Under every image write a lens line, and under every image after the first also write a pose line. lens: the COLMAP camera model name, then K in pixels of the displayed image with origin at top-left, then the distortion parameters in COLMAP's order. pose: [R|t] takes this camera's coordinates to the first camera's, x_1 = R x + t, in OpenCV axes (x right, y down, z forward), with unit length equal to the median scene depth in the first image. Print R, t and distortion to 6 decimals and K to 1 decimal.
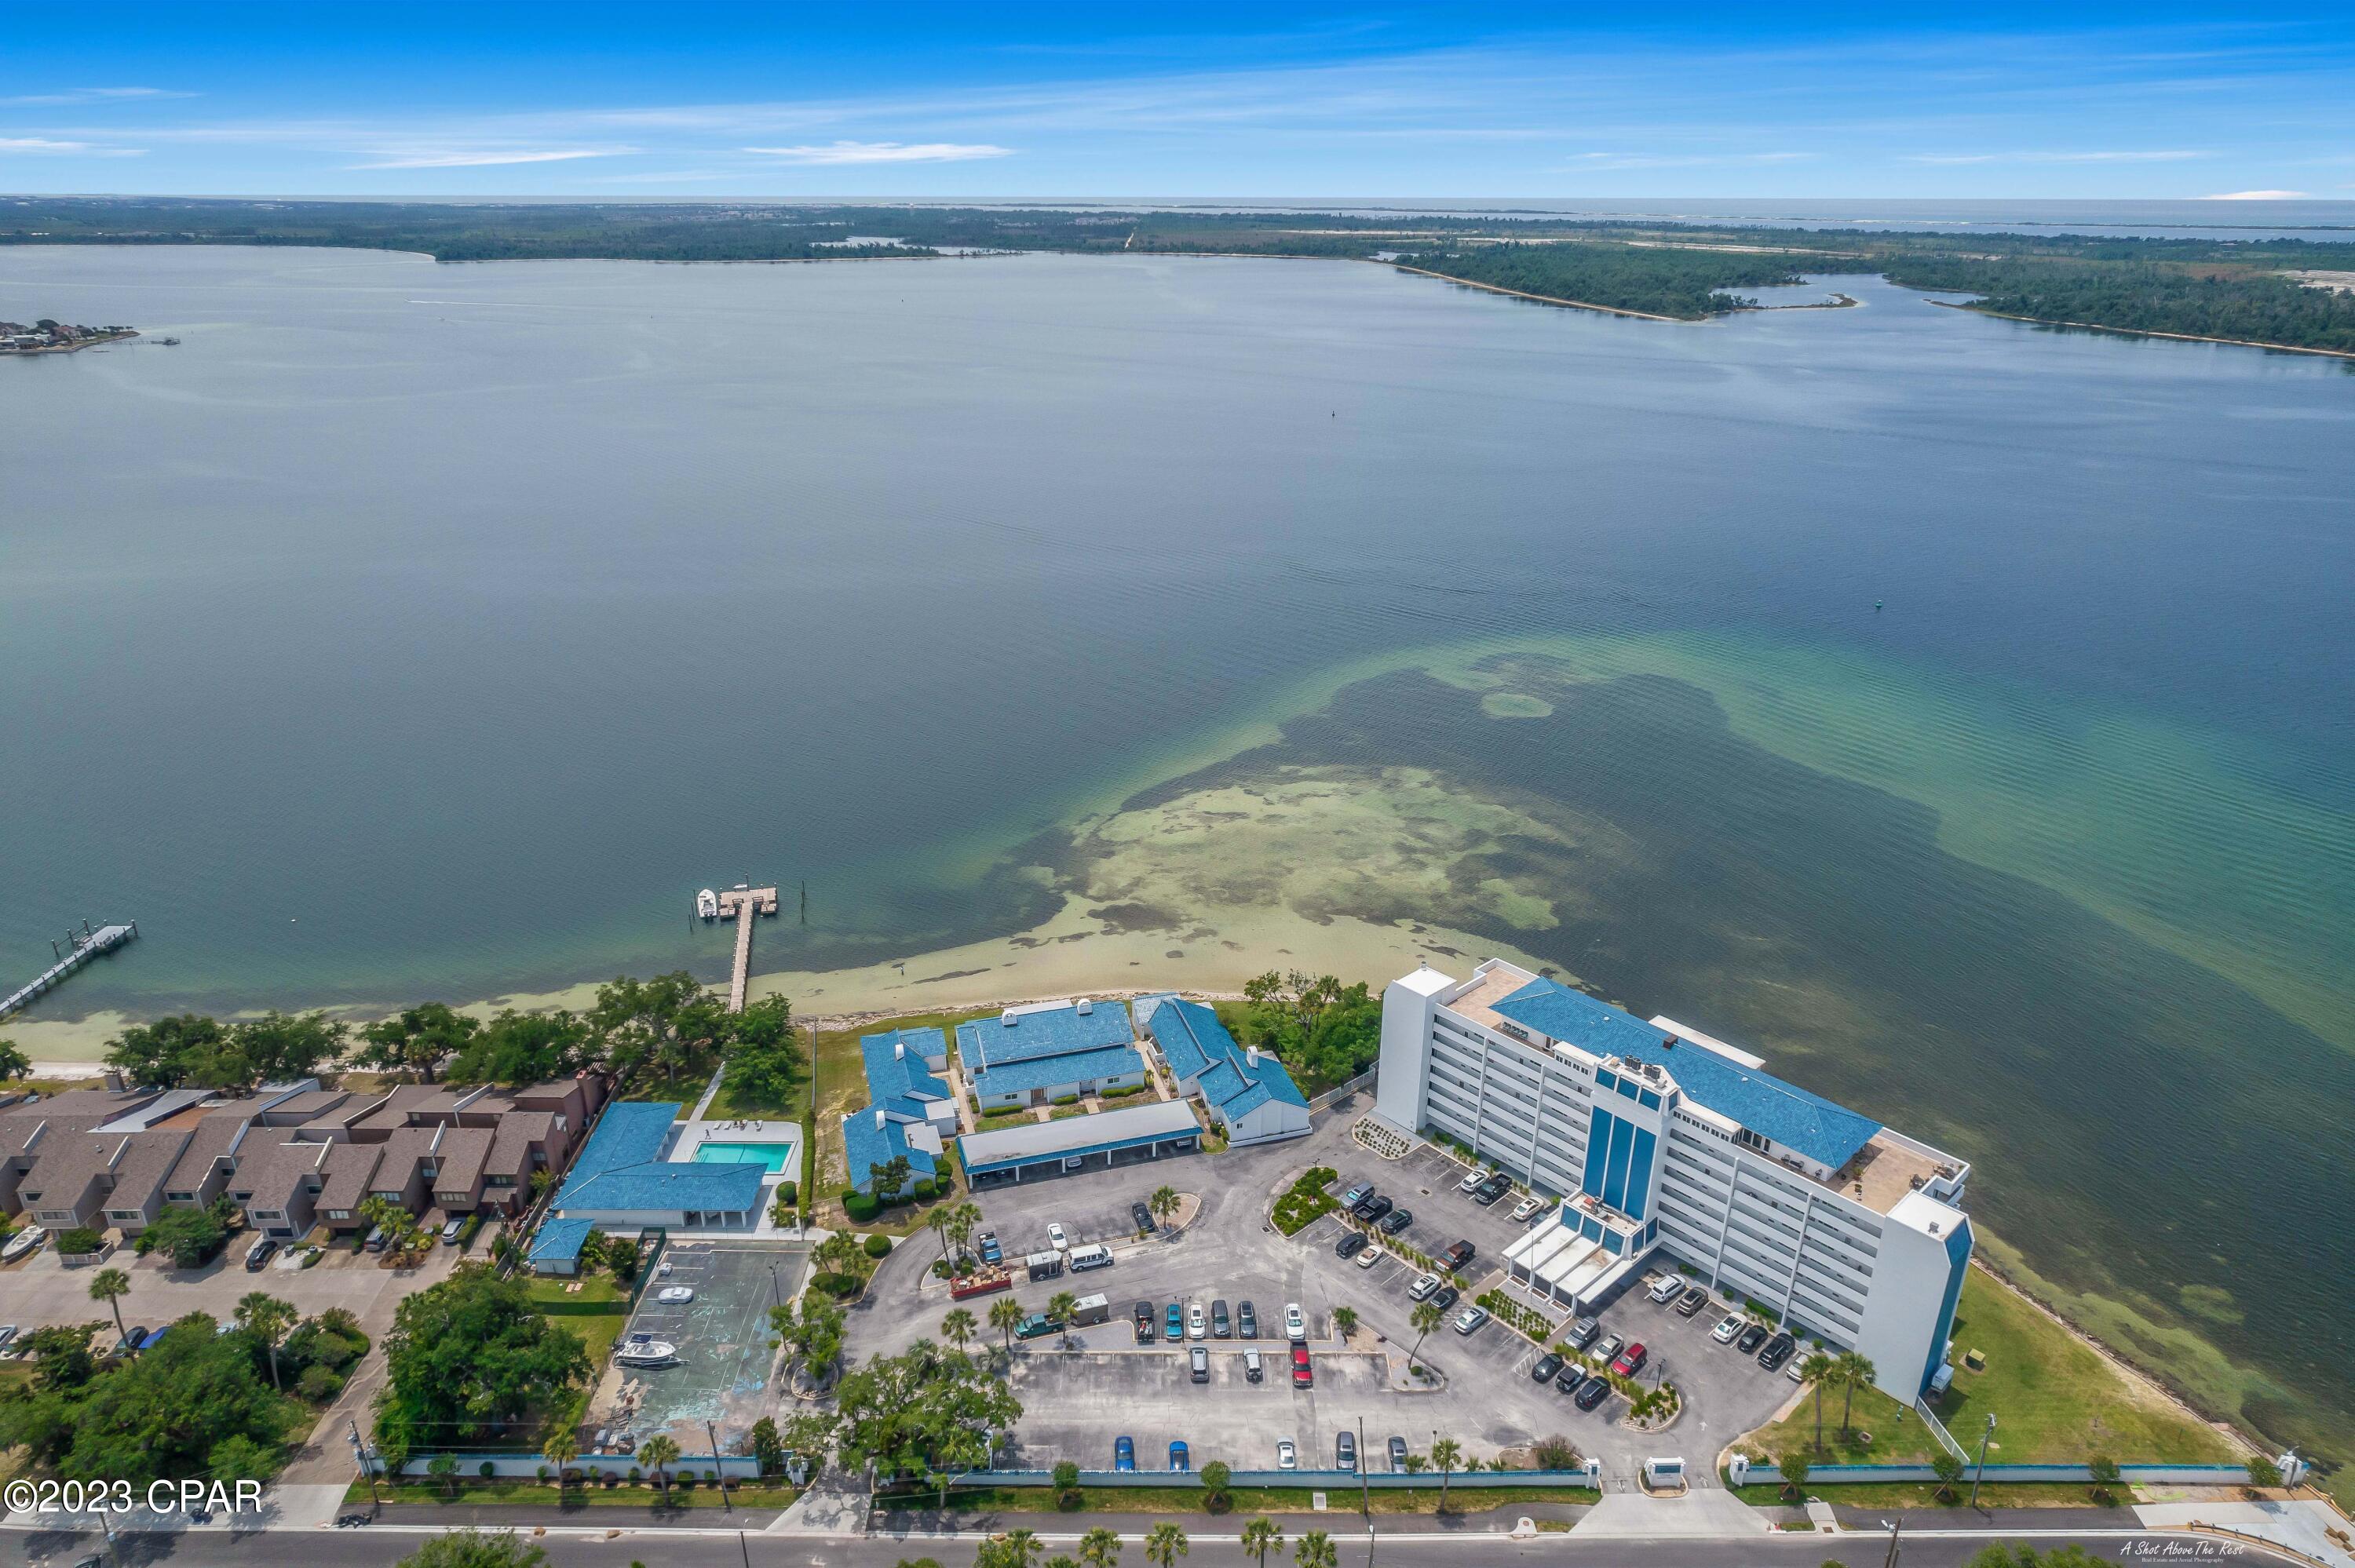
lens RADIAL K [[1507.7, 0, 1177.5], [0, 1507.7, 784.0], [0, 0, 1]] dist [-0.075838, 0.071461]
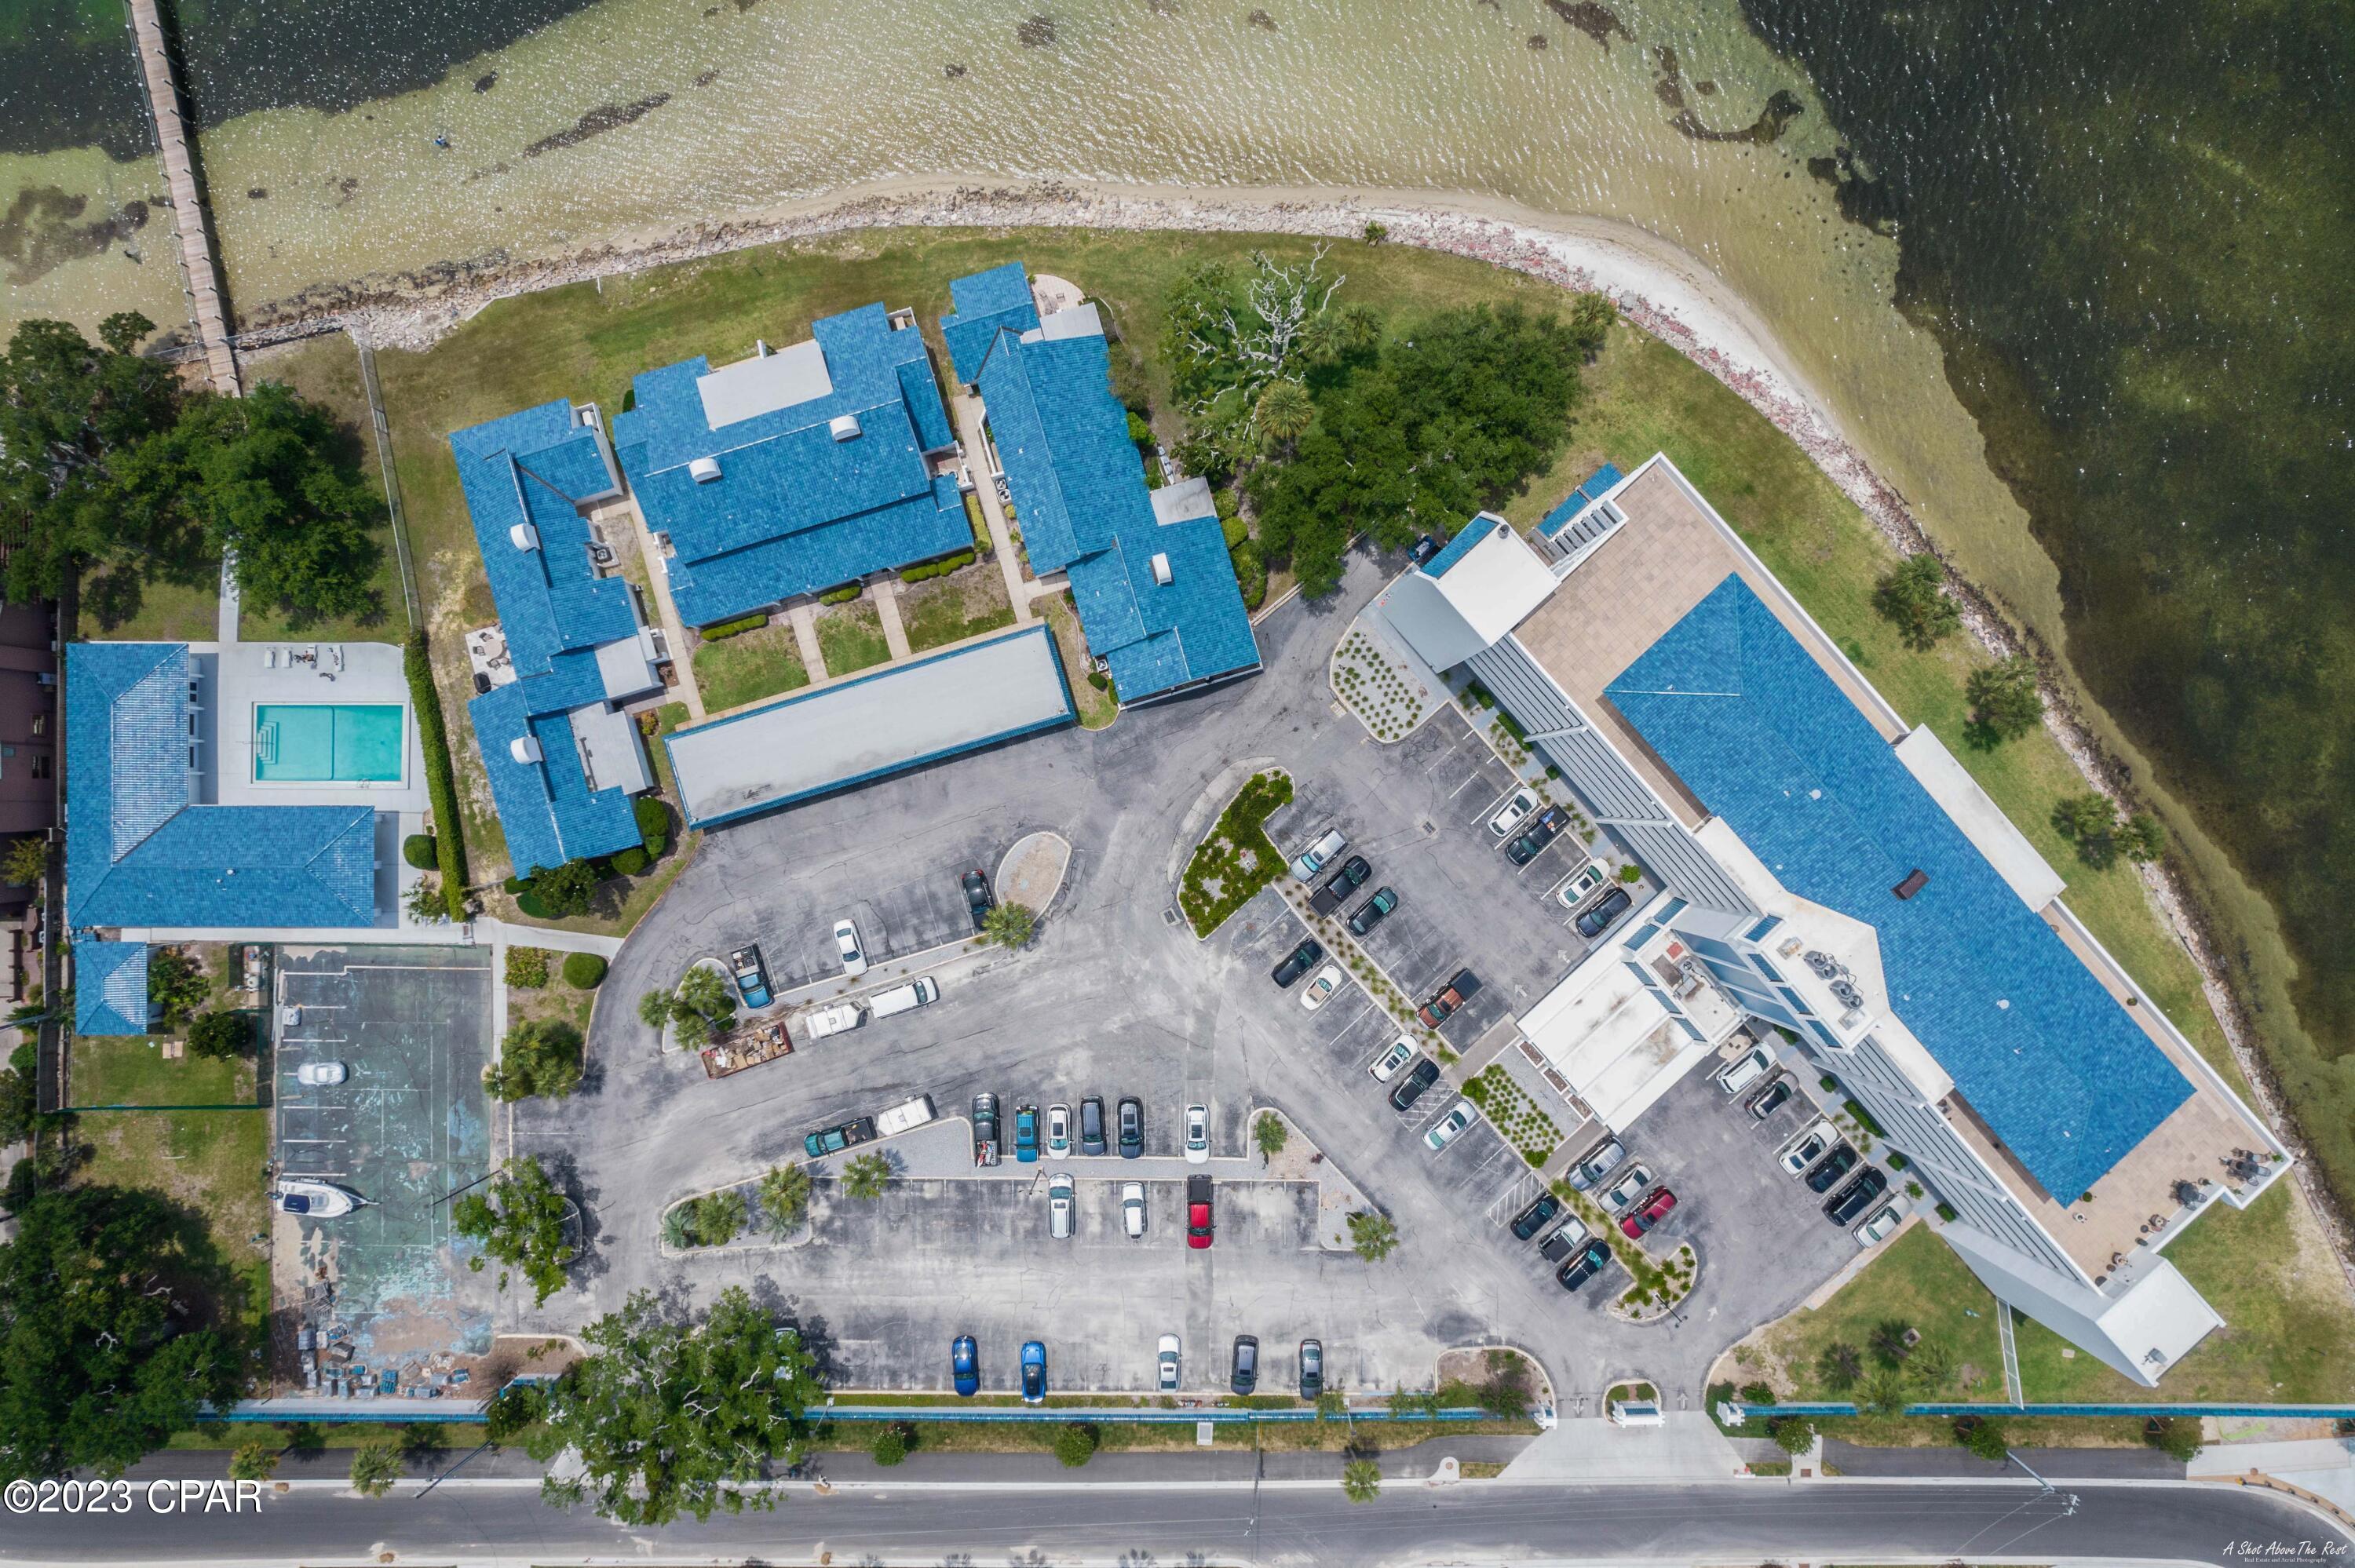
lens RADIAL K [[1539.5, 0, 1179.1], [0, 1539.5, 772.4], [0, 0, 1]] dist [-0.080393, 0.077958]
pose [[0.999941, 0.005538, -0.009334, 0.074650], [0.006509, 0.382231, 0.924044, -0.371104], [0.008685, -0.924050, 0.382172, 0.868360]]
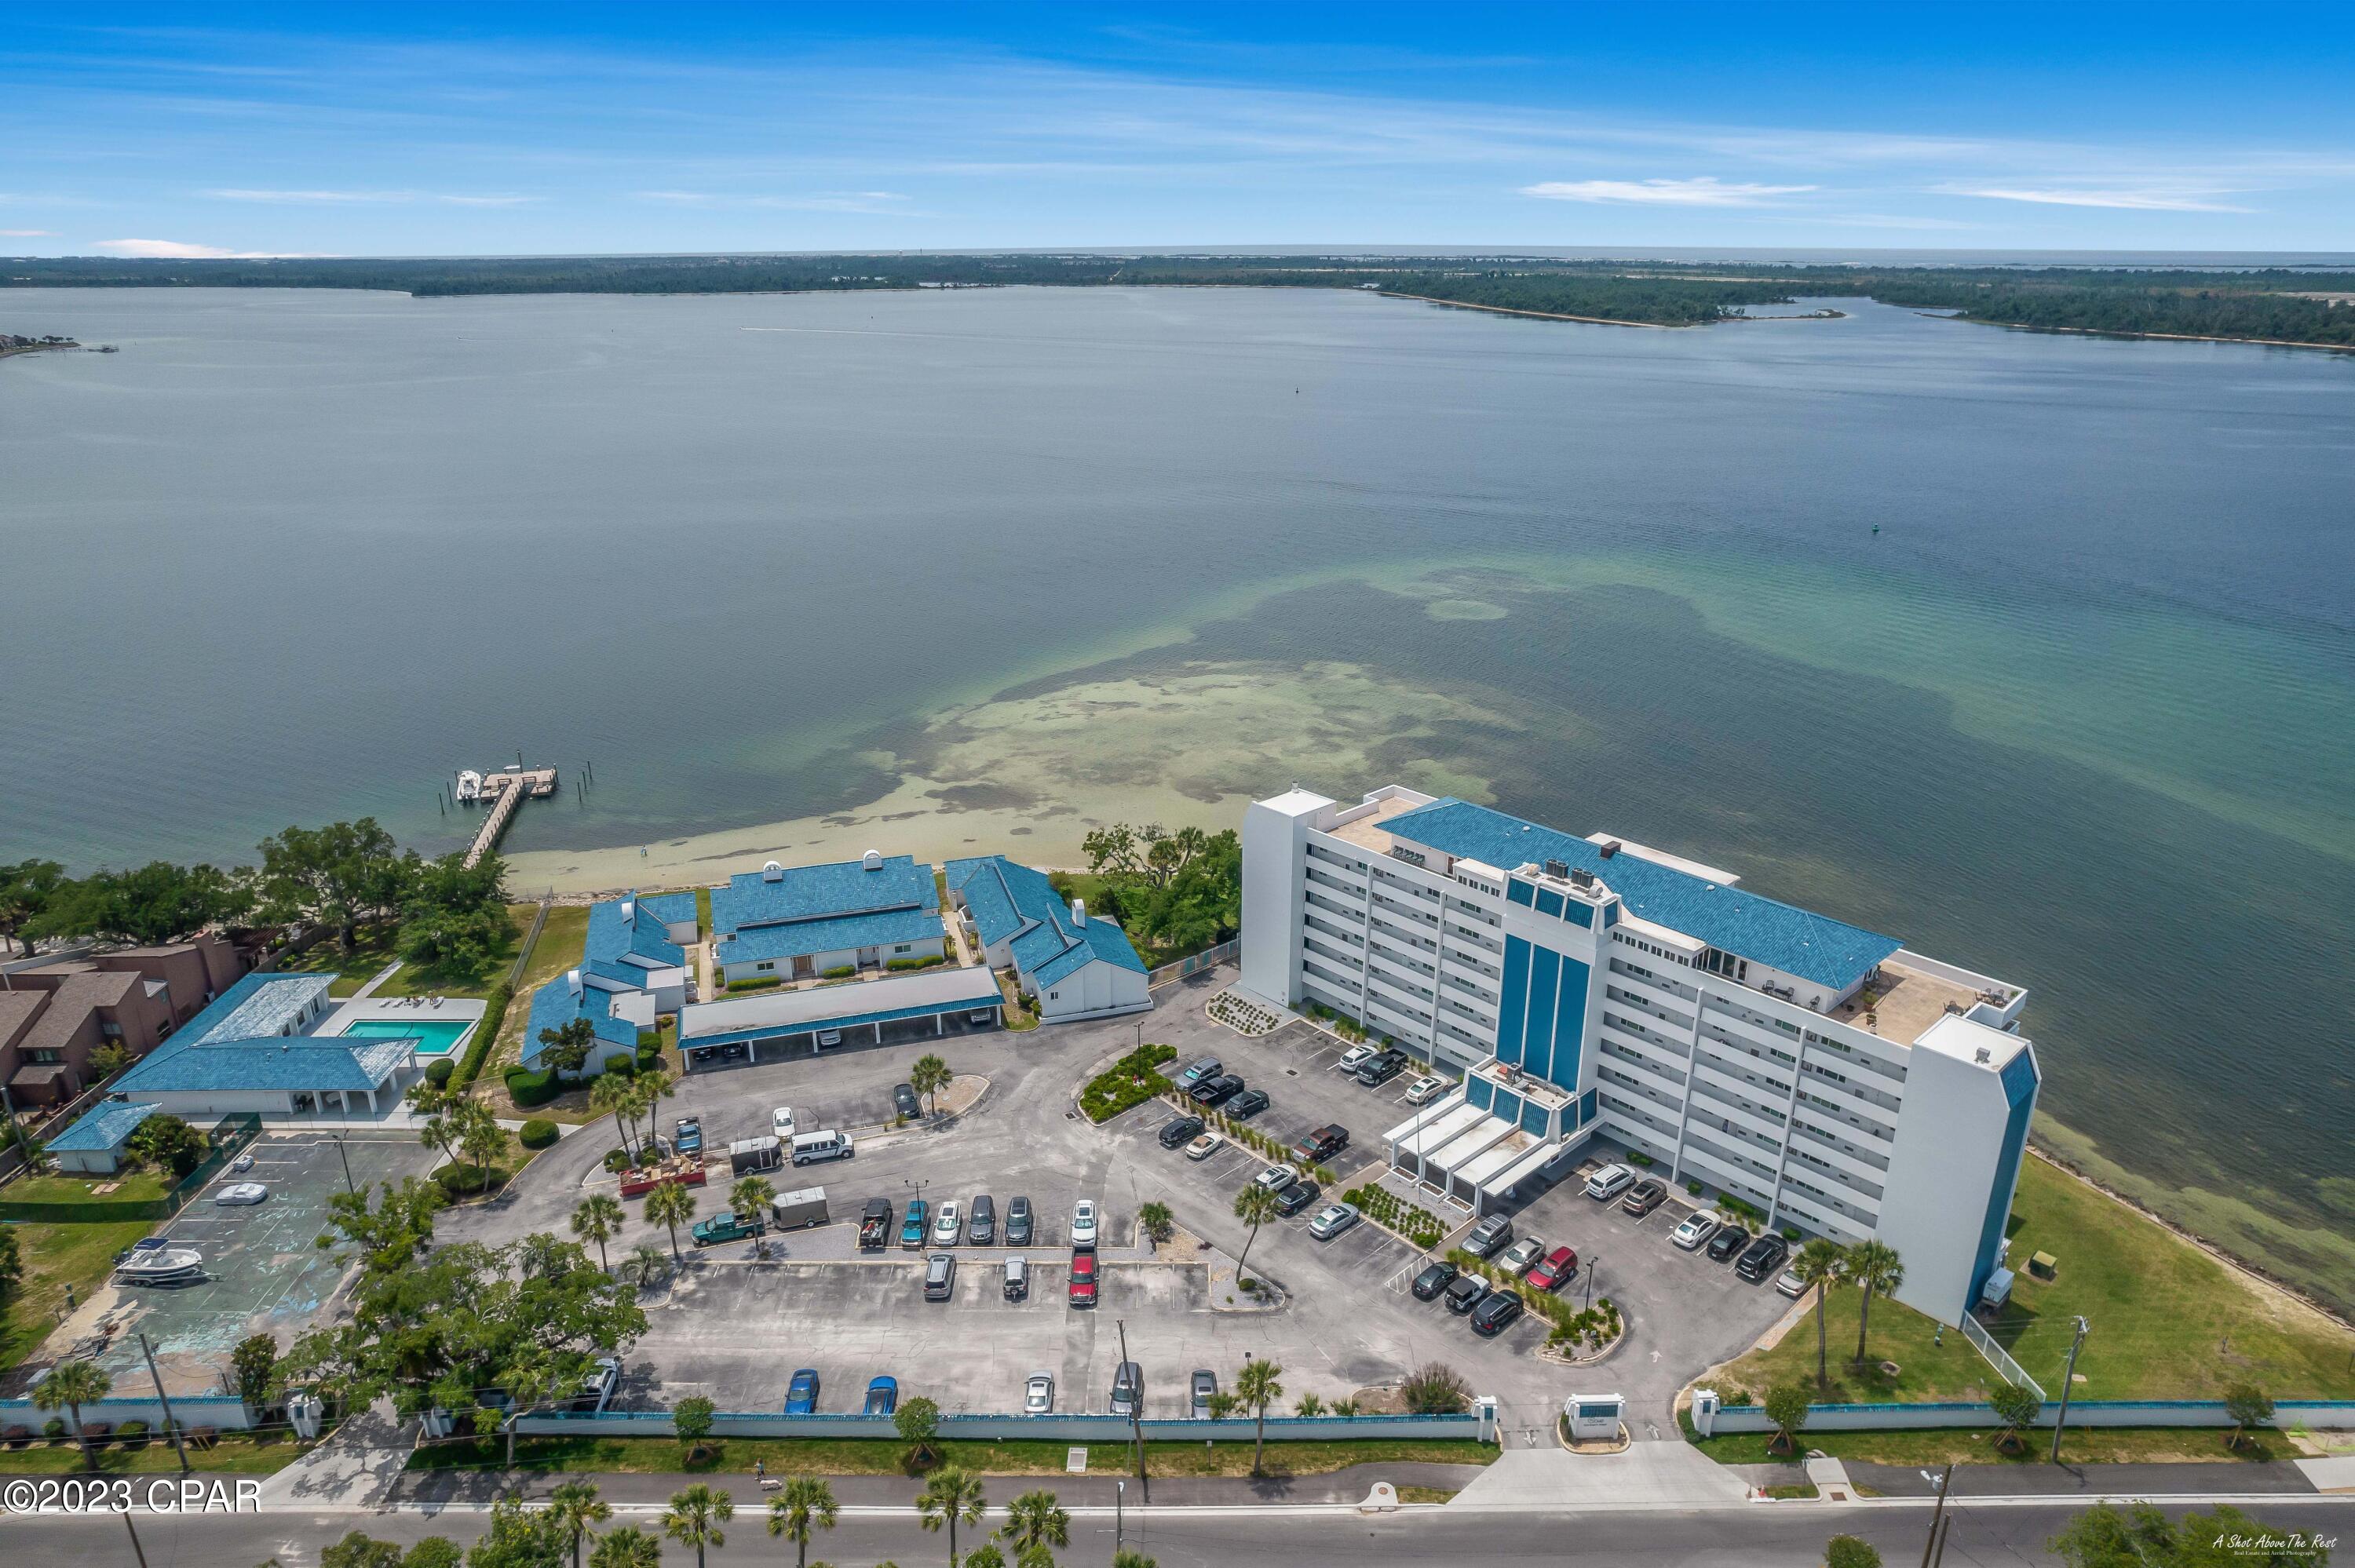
lens RADIAL K [[1507.7, 0, 1177.5], [0, 1507.7, 784.0], [0, 0, 1]] dist [-0.075838, 0.071461]
pose [[0.999975, -0.007001, 0.000196, 0.122305], [0.007004, 0.999318, -0.036259, 0.173879], [0.000058, 0.036259, 0.999342, 0.273083]]
